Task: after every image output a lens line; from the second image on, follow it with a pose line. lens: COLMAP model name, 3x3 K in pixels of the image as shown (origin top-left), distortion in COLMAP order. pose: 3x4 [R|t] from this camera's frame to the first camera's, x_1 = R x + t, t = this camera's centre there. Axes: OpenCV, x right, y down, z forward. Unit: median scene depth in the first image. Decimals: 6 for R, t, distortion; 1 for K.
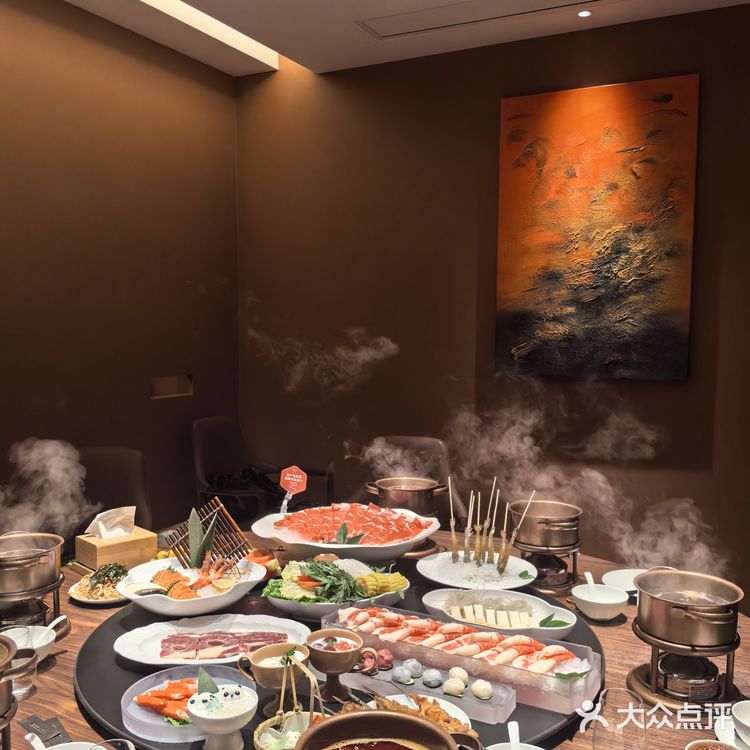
lens RADIAL K [[812.7, 0, 372.4], [0, 812.7, 372.2], [0, 0, 1]] dist [0.006969, 0.000000]
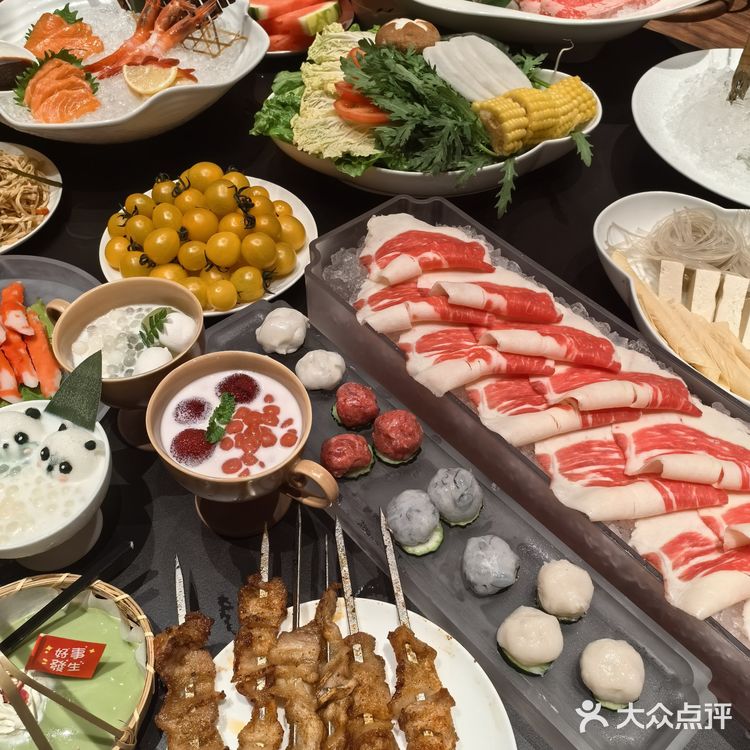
lens RADIAL K [[812.7, 0, 370.7], [0, 812.7, 374.4], [0, 0, 1]] dist [0.006969, 0.000000]
pose [[0.939210, 0.261106, -0.222954, 0.067433], [-0.022239, 0.694261, 0.719380, 0.058122], [0.342622, -0.670691, 0.657863, 0.671267]]
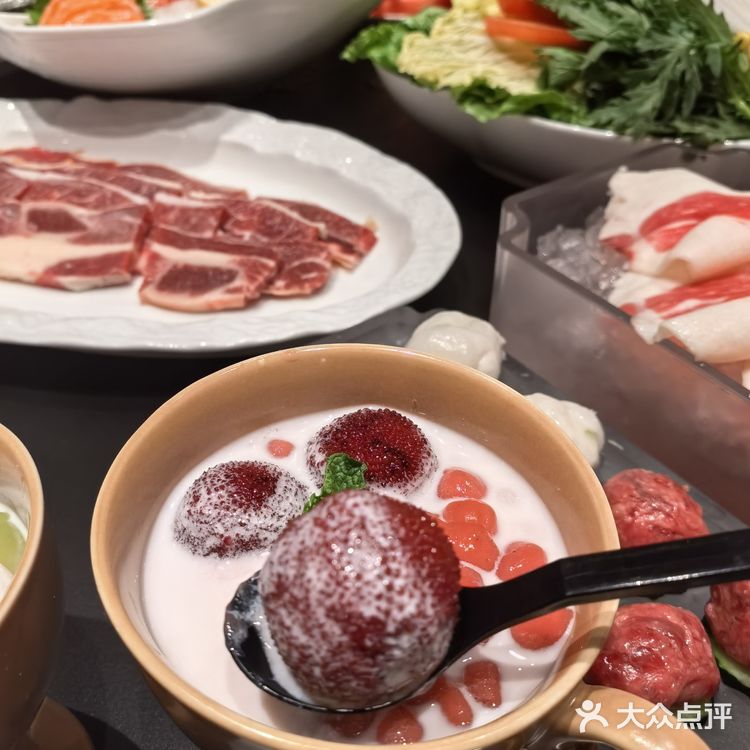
lens RADIAL K [[812.7, 0, 381.0], [0, 812.7, 377.2], [0, 0, 1]] dist [0.006969, 0.000000]
pose [[0.900553, 0.273898, -0.337615, -0.010240], [-0.026359, 0.809552, 0.586455, 0.209580], [0.433946, -0.519235, 0.736265, 0.775777]]
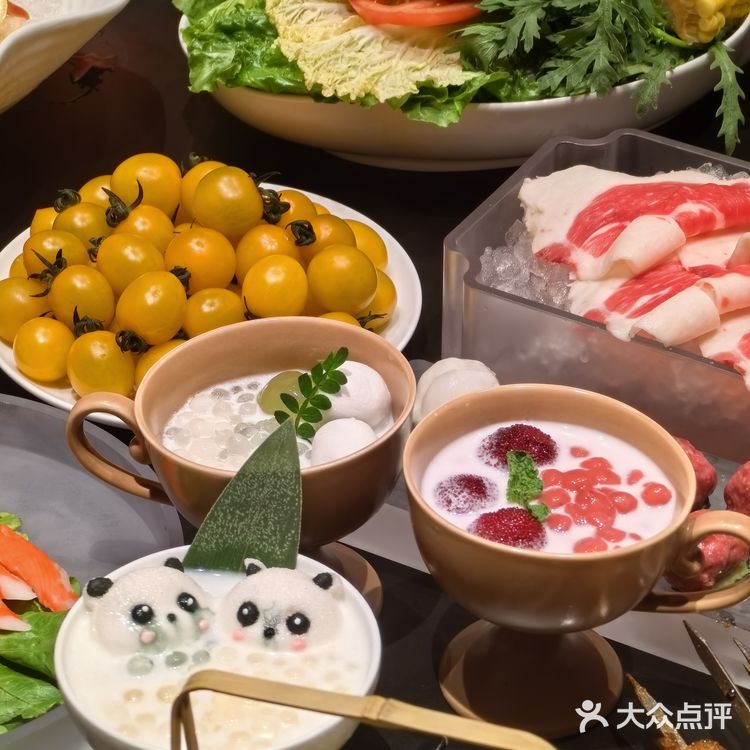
lens RADIAL K [[2722.5, 0, 376.1], [0, 2722.5, 374.9], [0, 0, 1]] dist [0.156991, 0.000000]
pose [[0.999887, 0.007992, -0.012761, -0.067277], [-0.000080, 0.850327, 0.526255, -0.027686], [0.015056, -0.526194, 0.850231, 0.380282]]
